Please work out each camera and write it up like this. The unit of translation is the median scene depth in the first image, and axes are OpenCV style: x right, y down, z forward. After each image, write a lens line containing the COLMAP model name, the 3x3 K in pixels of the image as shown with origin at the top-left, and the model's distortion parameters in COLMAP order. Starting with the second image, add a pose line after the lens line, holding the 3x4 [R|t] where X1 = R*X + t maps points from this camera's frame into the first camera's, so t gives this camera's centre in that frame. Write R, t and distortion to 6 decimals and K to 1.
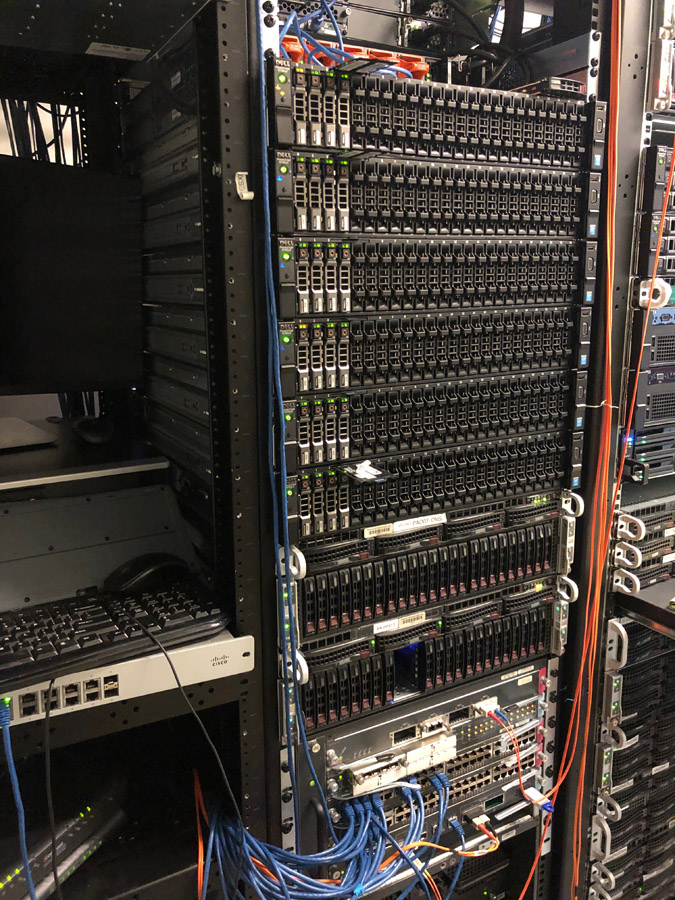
lens RADIAL K [[749.6, 0, 340.7], [0, 749.6, 451.4], [0, 0, 1]] dist [0.006837, 0.003372]
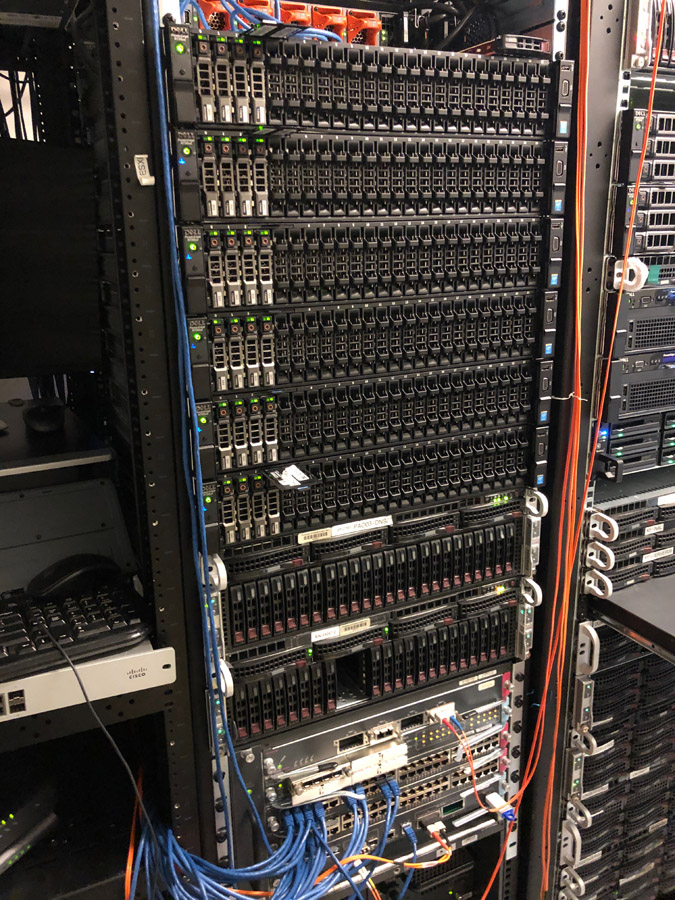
lens RADIAL K [[747.5, 0, 335.2], [0, 747.5, 446.4], [0, 0, 1]] dist [0.005338, 0.004223]
pose [[0.998064, 0.007970, -0.061679, 0.122908], [-0.004558, 0.998462, 0.055254, -0.052982], [0.062025, -0.054866, 0.996565, 0.068309]]
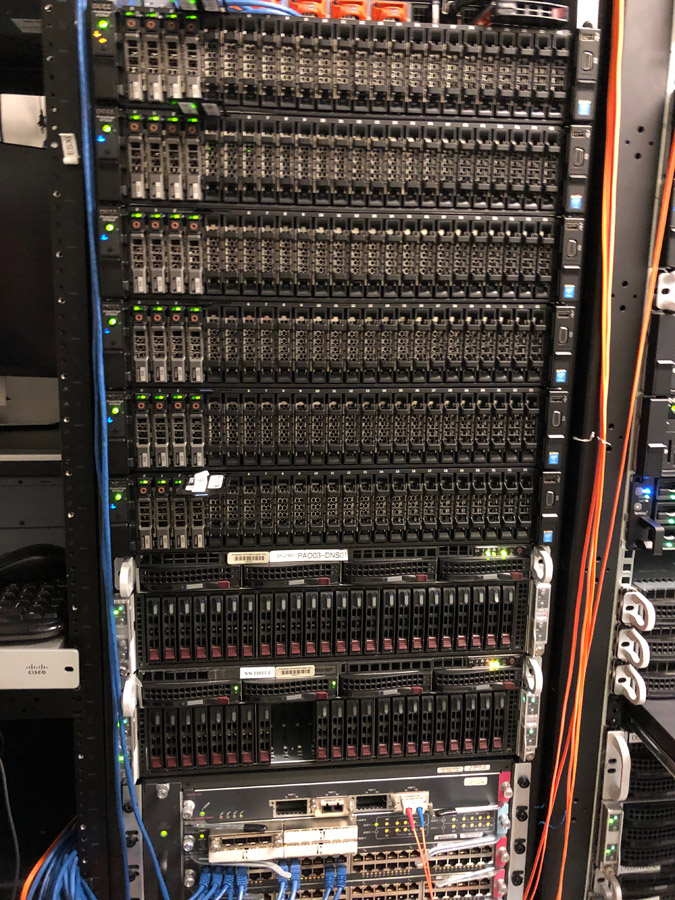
lens RADIAL K [[749.8, 0, 340.0], [0, 749.8, 444.9], [0, 0, 1]] dist [0.007819, 0.009712]
pose [[0.922568, 0.101190, -0.372330, 0.412054], [-0.112088, 0.993669, -0.007680, -0.023160], [0.369196, 0.048819, 0.928069, 0.228187]]
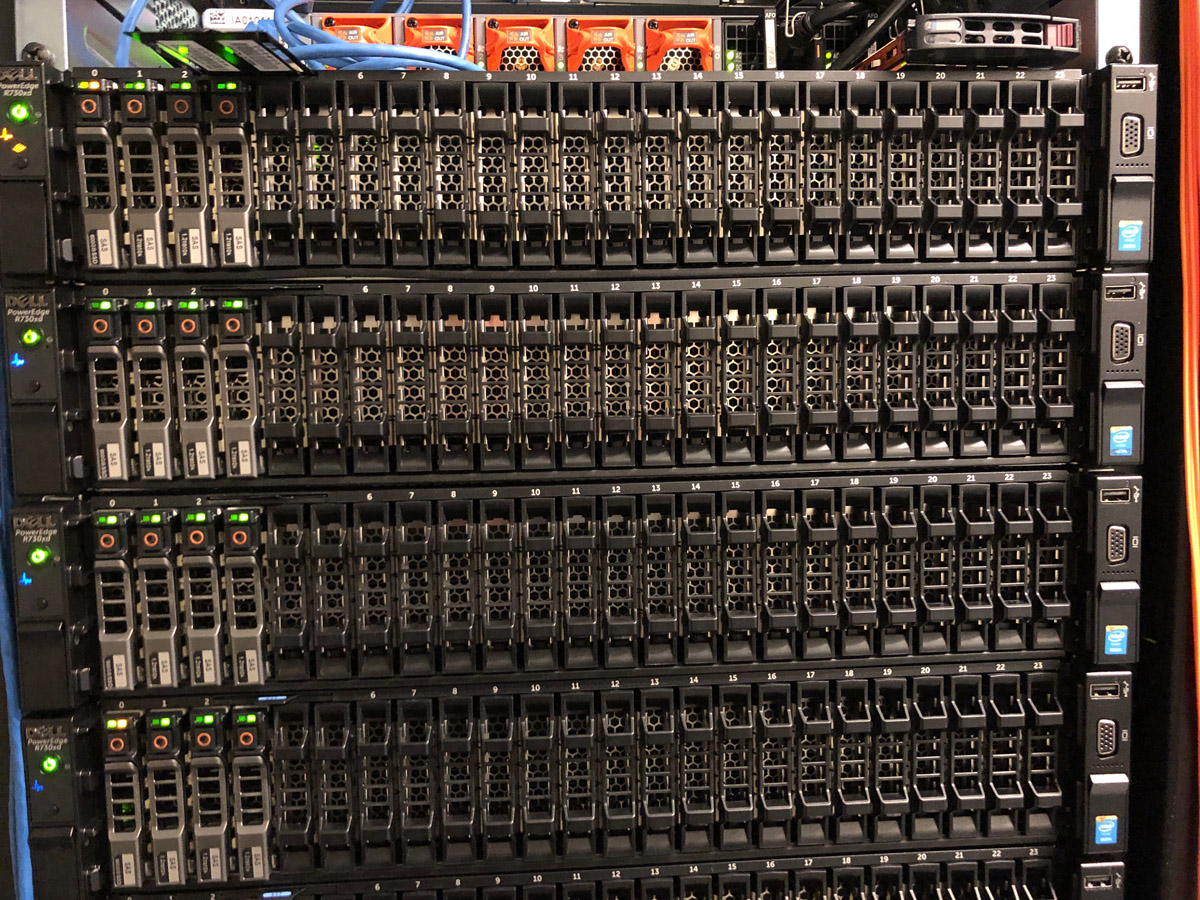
lens RADIAL K [[999.7, 0, 590.5], [0, 999.7, 438.4], [0, 0, 1]] dist [0.007819, 0.009712]
pose [[0.905823, 0.034399, -0.422257, 0.303898], [-0.090675, 0.989344, -0.113918, -0.221421], [0.413838, 0.141478, 0.899290, 0.505041]]
